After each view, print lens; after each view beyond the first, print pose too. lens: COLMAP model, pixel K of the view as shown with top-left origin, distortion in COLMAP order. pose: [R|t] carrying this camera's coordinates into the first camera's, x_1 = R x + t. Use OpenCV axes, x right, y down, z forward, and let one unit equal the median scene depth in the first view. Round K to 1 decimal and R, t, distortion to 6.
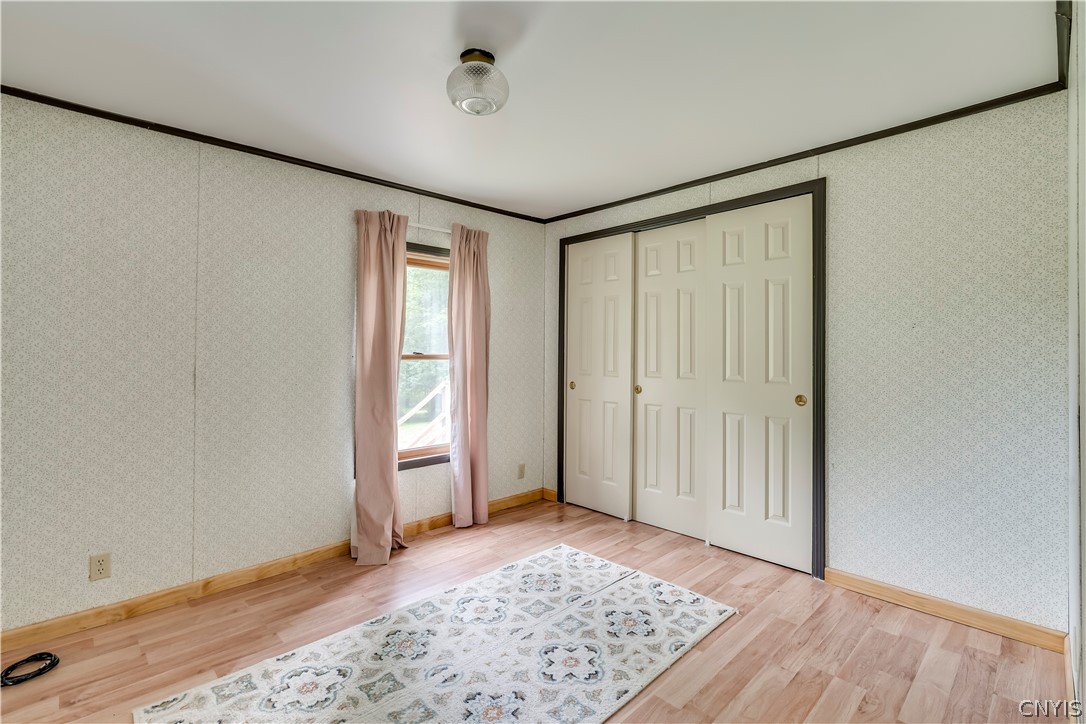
lens RADIAL K [[491.6, 0, 539.3], [0, 491.6, 393.1], [0, 0, 1]] dist [-0.010780, 0.000229]
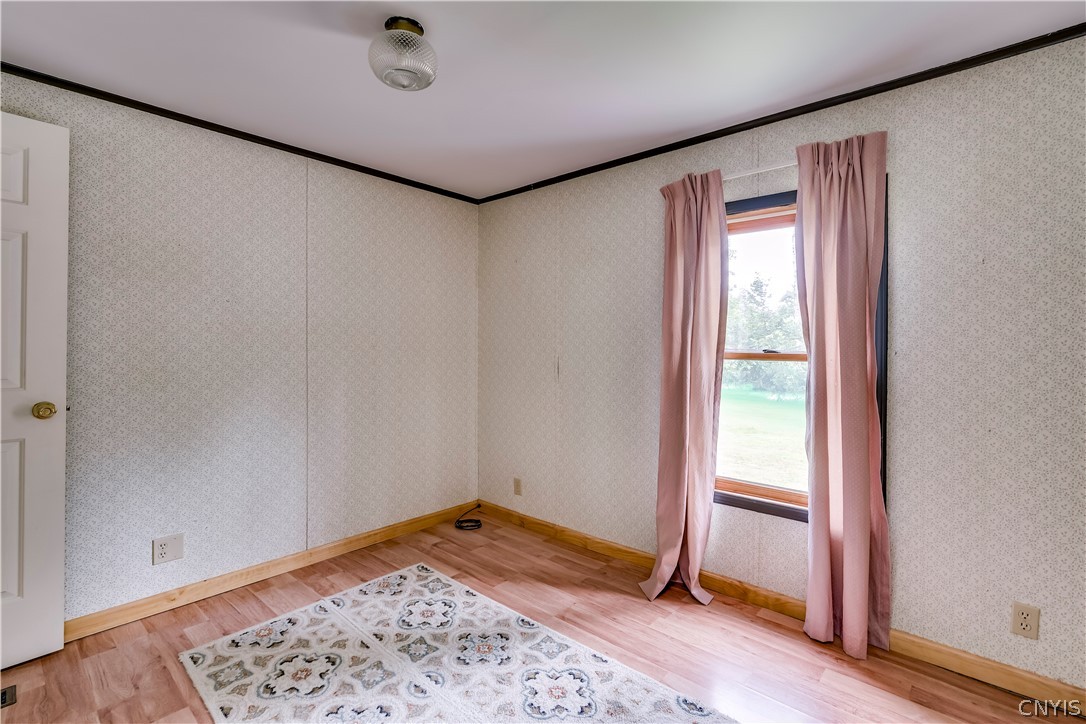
lens RADIAL K [[494.5, 0, 545.8], [0, 494.5, 371.7], [0, 0, 1]] dist [-0.006577, 0.000475]
pose [[0.082176, 0.055923, -0.995048, 0.618955], [-0.087583, 0.994967, 0.048686, -0.084360], [0.992762, 0.083148, 0.086660, 0.898625]]
